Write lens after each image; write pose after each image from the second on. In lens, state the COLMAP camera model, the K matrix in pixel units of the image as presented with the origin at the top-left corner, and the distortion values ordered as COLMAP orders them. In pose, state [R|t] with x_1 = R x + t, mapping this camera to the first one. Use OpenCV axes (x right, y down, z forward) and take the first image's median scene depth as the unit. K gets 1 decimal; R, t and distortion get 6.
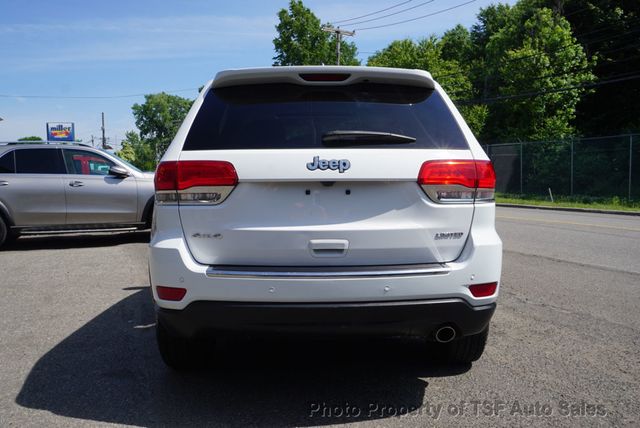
lens RADIAL K [[533.6, 0, 319.2], [0, 533.6, 195.4], [0, 0, 1]] dist [0.000496, -0.003769]
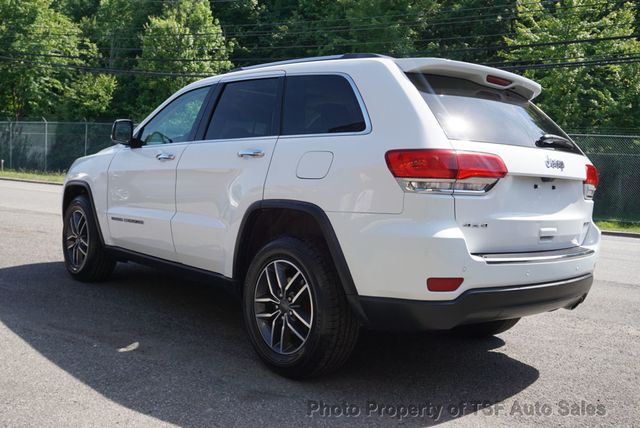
lens RADIAL K [[625.8, 0, 321.0], [0, 625.8, 213.4], [0, 0, 1]] dist [-0.002481, 0.000000]
pose [[0.749241, 0.005264, 0.662276, -0.116482], [-0.038615, 0.998615, 0.035748, 0.002018], [-0.661170, -0.052357, 0.748407, 0.028442]]
